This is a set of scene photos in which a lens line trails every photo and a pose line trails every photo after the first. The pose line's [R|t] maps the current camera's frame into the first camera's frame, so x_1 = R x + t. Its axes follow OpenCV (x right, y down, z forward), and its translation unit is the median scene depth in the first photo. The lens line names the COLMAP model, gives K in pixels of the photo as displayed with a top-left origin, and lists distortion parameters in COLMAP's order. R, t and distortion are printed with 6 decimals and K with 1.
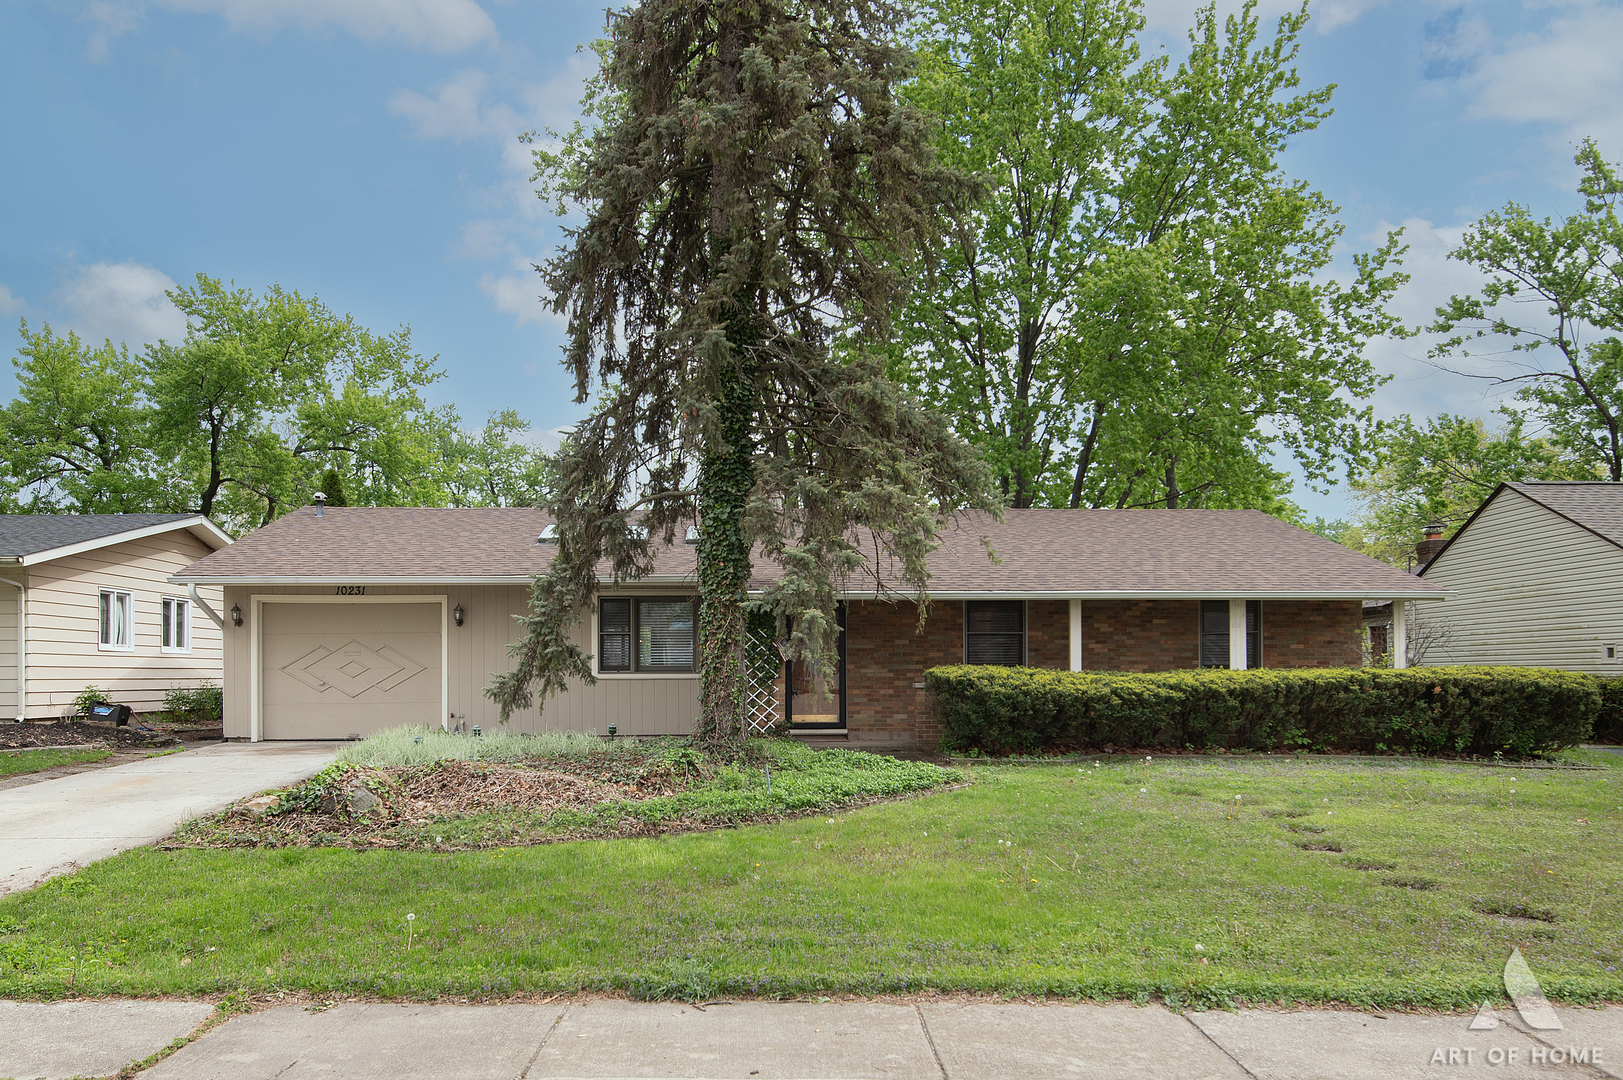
lens RADIAL K [[1139.4, 0, 790.0], [0, 1139.4, 677.0], [0, 0, 1]] dist [0.017339, -0.010405]
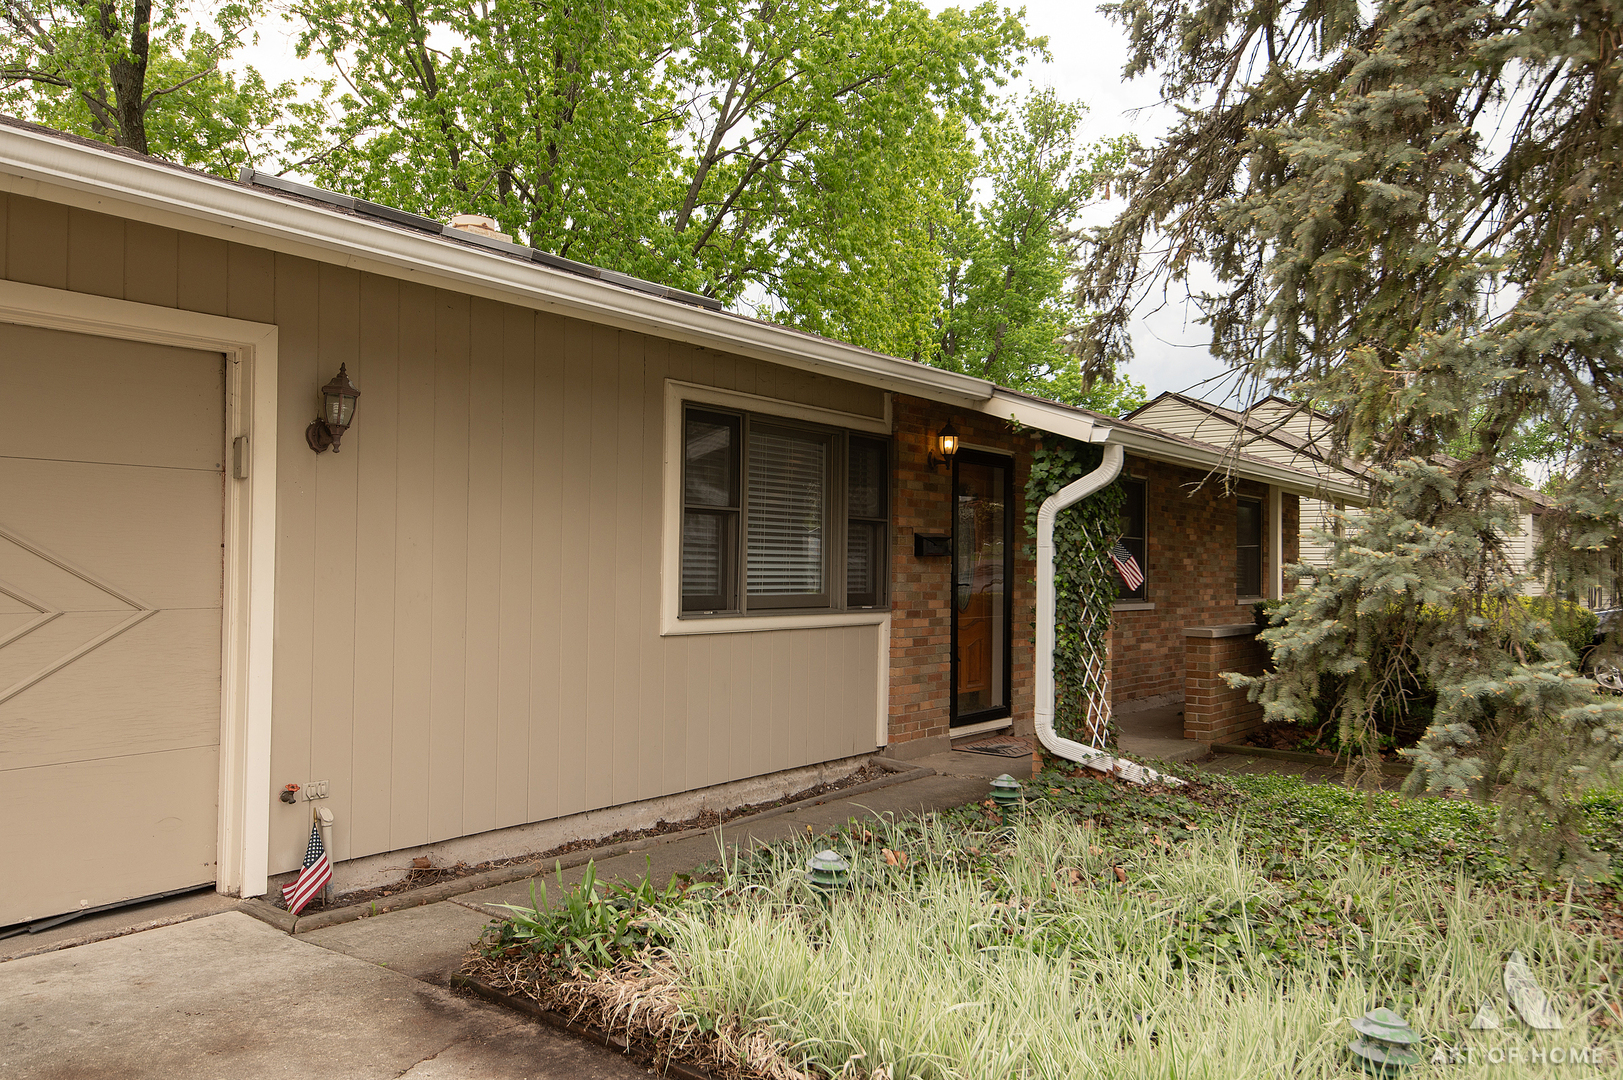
lens RADIAL K [[1217.8, 0, 814.9], [0, 1217.8, 545.6], [0, 0, 1]] dist [-0.009302, -0.000491]
pose [[0.633882, 0.025746, 0.773001, -0.431977], [-0.010658, 0.999642, -0.024555, -0.016956], [-0.773357, 0.007326, 0.633929, 0.732832]]
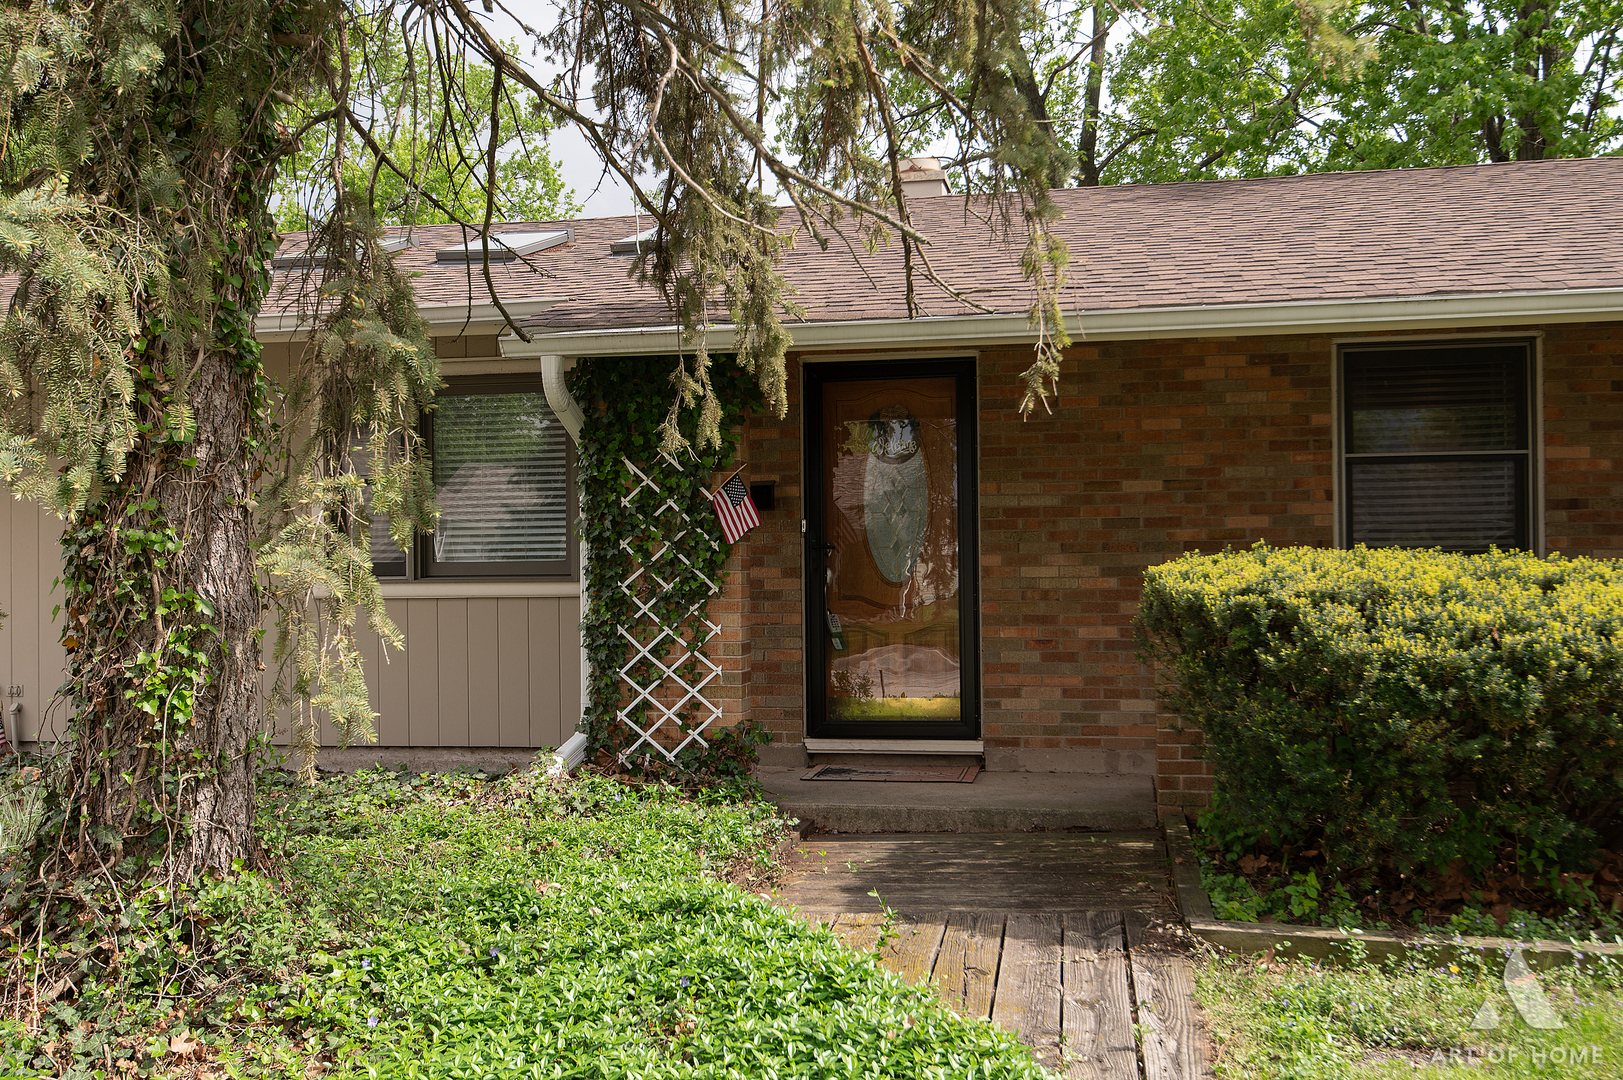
lens RADIAL K [[1587.1, 0, 813.4], [0, 1587.1, 545.3], [0, 0, 1]] dist [0.017155, 0.000000]
pose [[0.971373, -0.010727, -0.237317, 0.116957], [0.005378, 0.999717, -0.023175, -0.002760], [0.237498, 0.021235, 0.971156, 0.525443]]
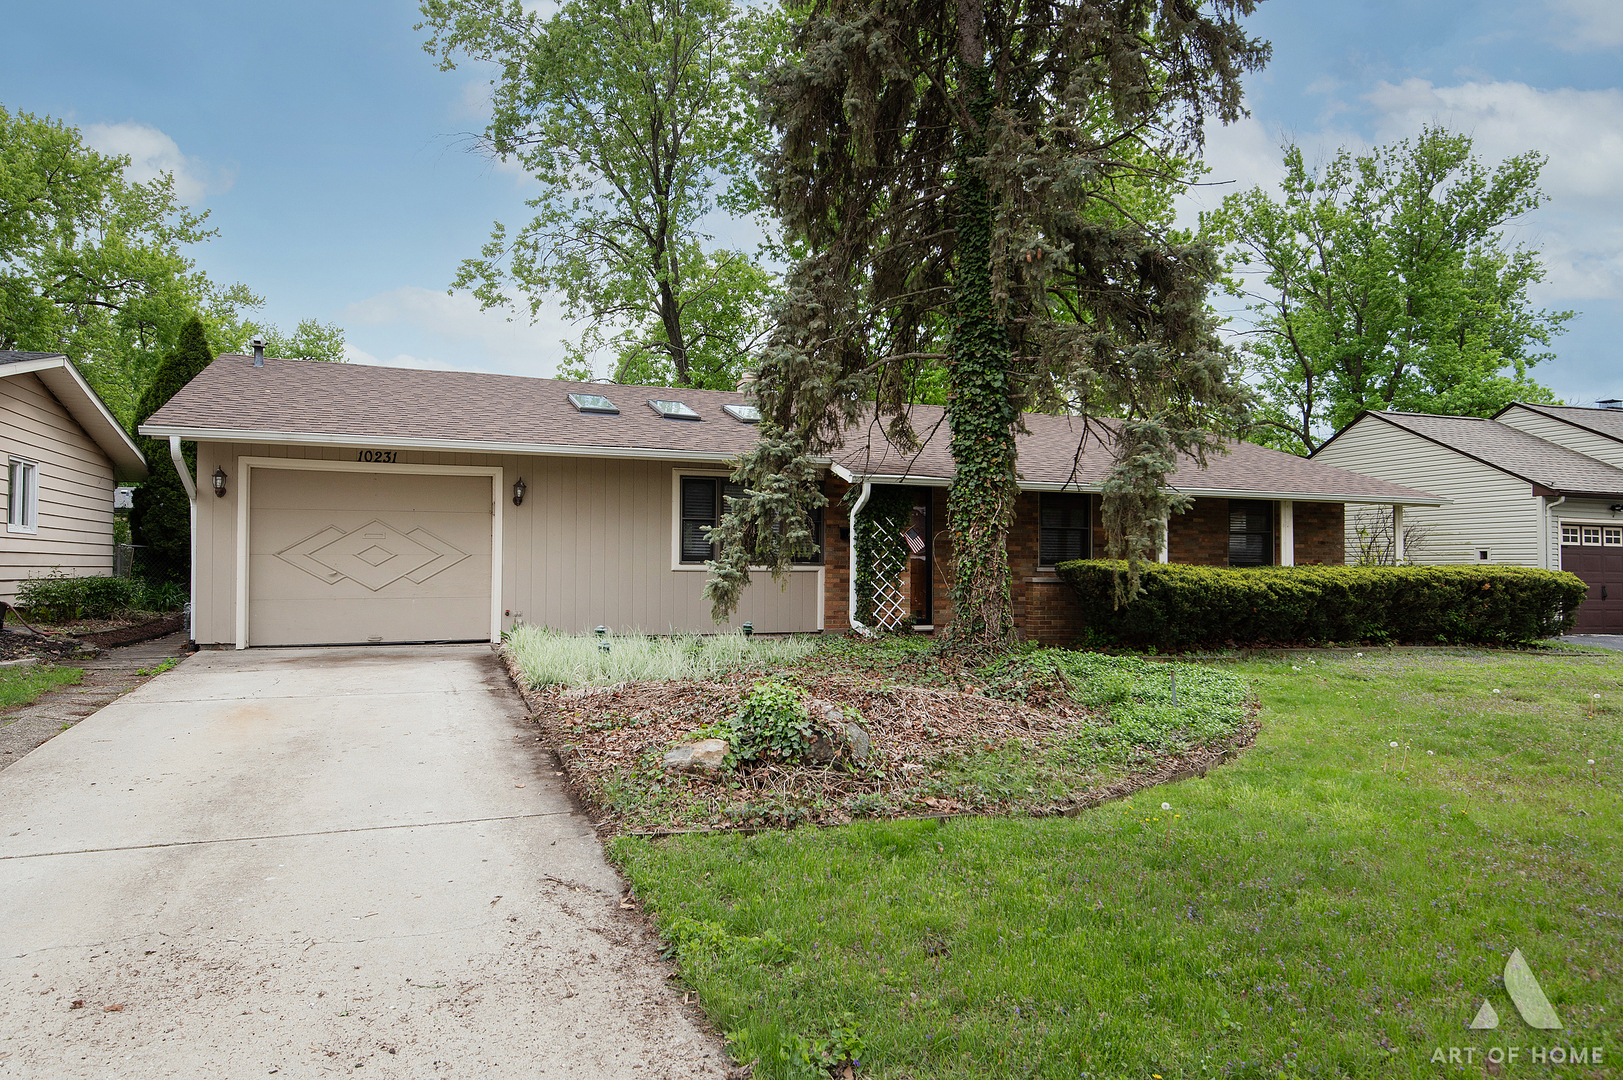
lens RADIAL K [[1033.3, 0, 810.1], [0, 1033.3, 535.6], [0, 0, 1]] dist [0.007914, -0.001379]
pose [[0.946974, 0.019106, 0.320743, -0.327781], [-0.007668, 0.999290, -0.036887, 0.003544], [-0.321220, 0.032472, 0.946448, 0.220446]]
